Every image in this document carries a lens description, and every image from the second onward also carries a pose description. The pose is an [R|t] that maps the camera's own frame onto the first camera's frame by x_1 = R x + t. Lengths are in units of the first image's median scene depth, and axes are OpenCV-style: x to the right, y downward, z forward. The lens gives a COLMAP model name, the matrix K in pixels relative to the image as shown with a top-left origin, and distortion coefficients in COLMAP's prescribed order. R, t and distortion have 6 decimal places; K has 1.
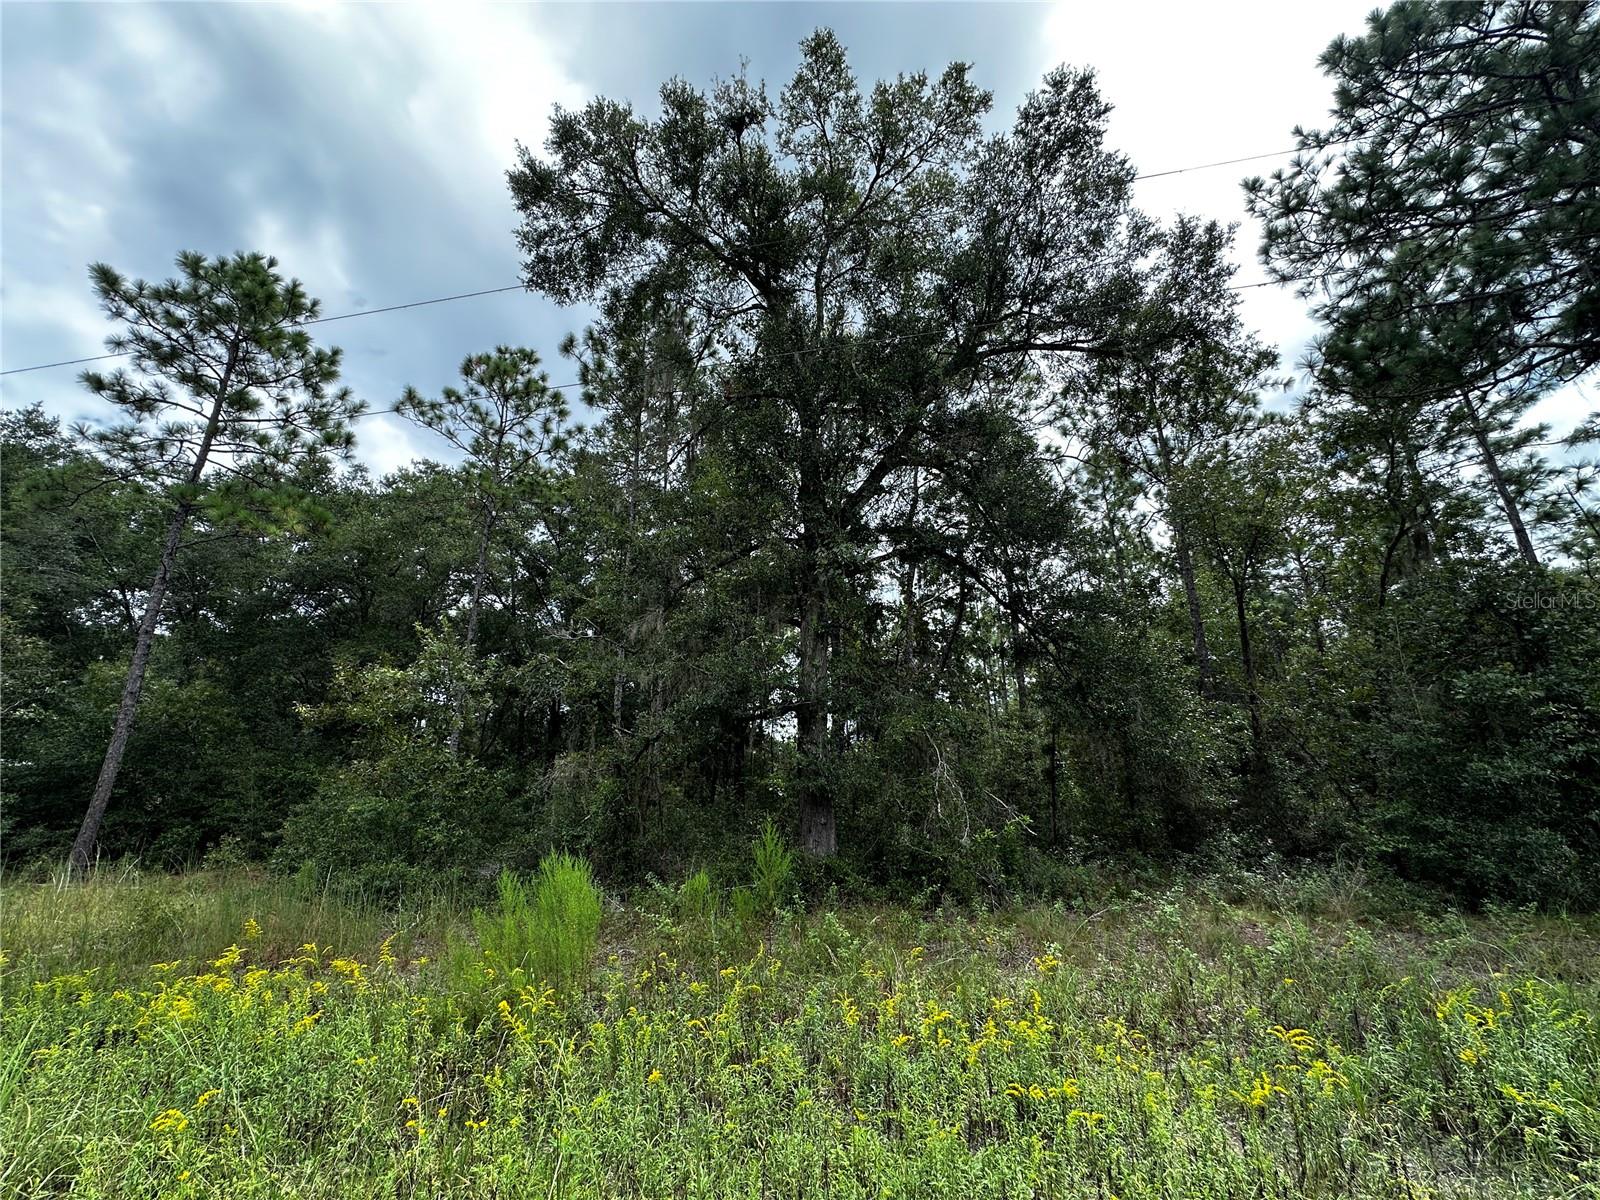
lens RADIAL K [[639.7, 0, 803.2], [0, 639.7, 598.3], [0, 0, 1]] dist [-0.002020, 0.000212]
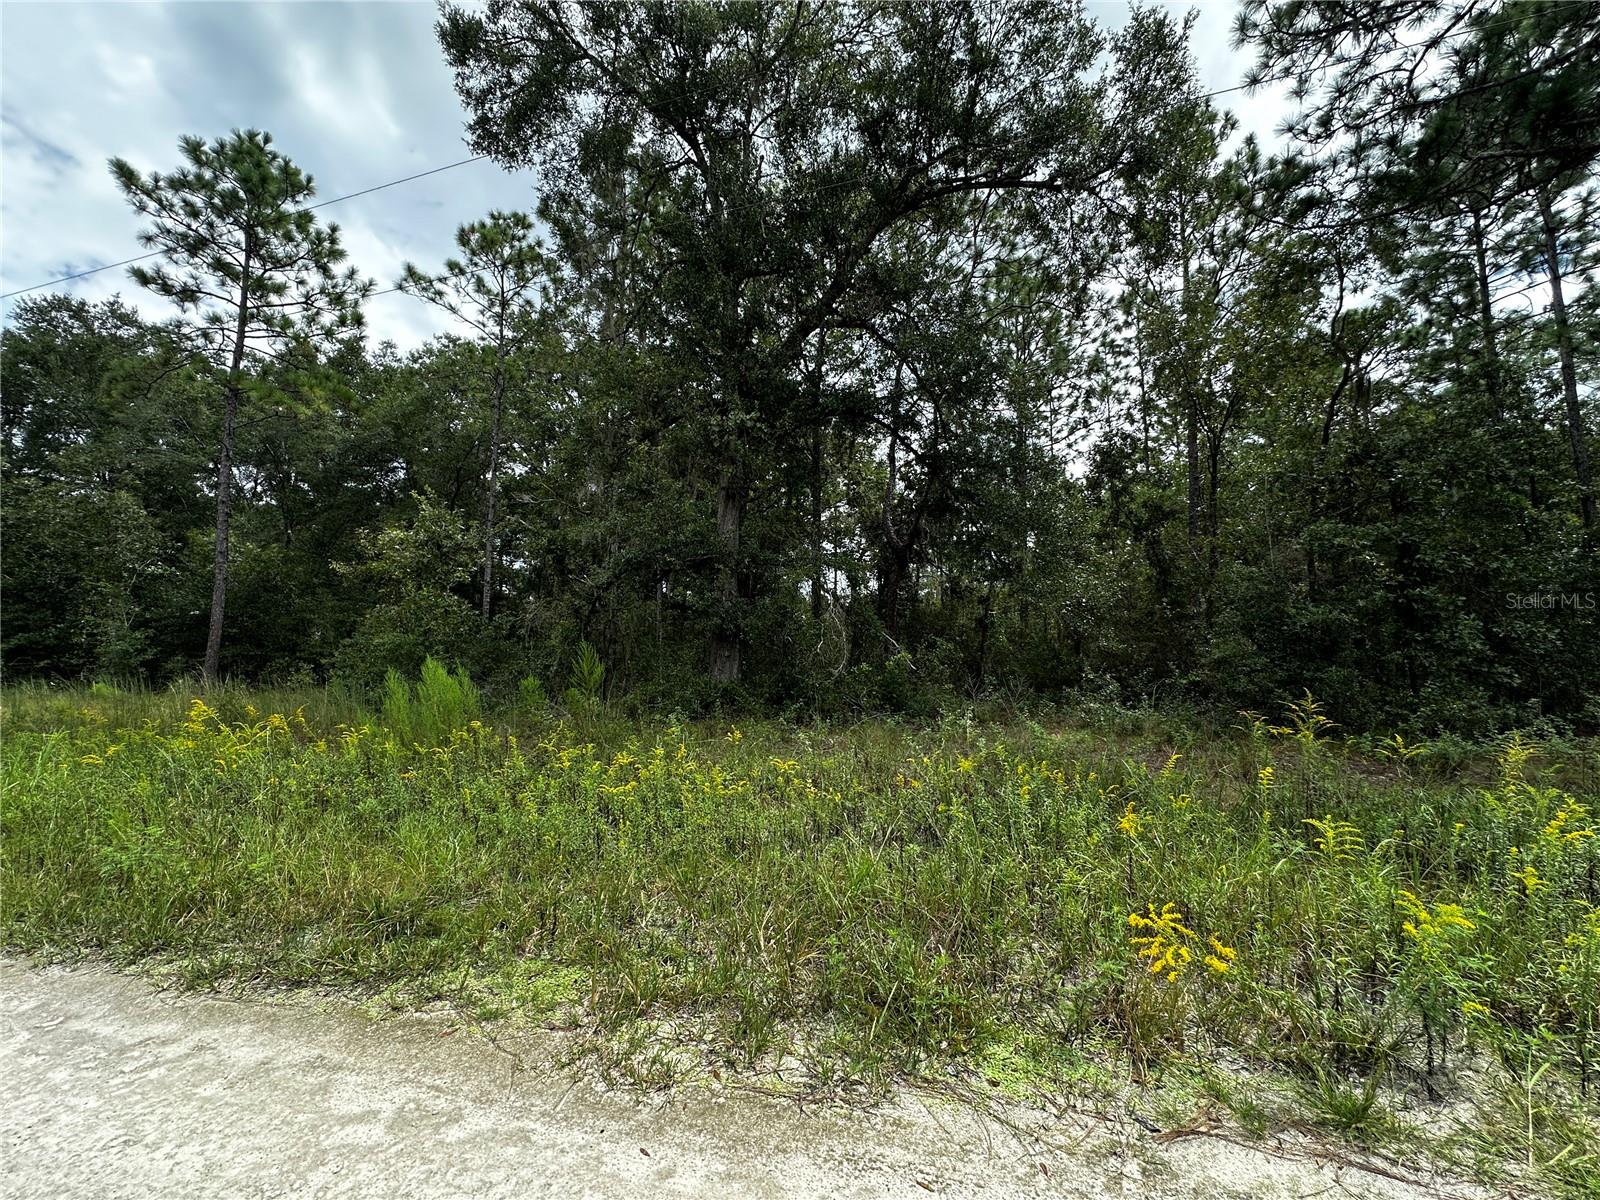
lens RADIAL K [[639.7, 0, 796.3], [0, 639.7, 604.9], [0, 0, 1]] dist [-0.002020, 0.000212]
pose [[0.992069, 0.008968, -0.125374, 0.159987], [0.018505, 0.976162, 0.216253, 0.002043], [0.124325, -0.216858, 0.968254, -0.058168]]
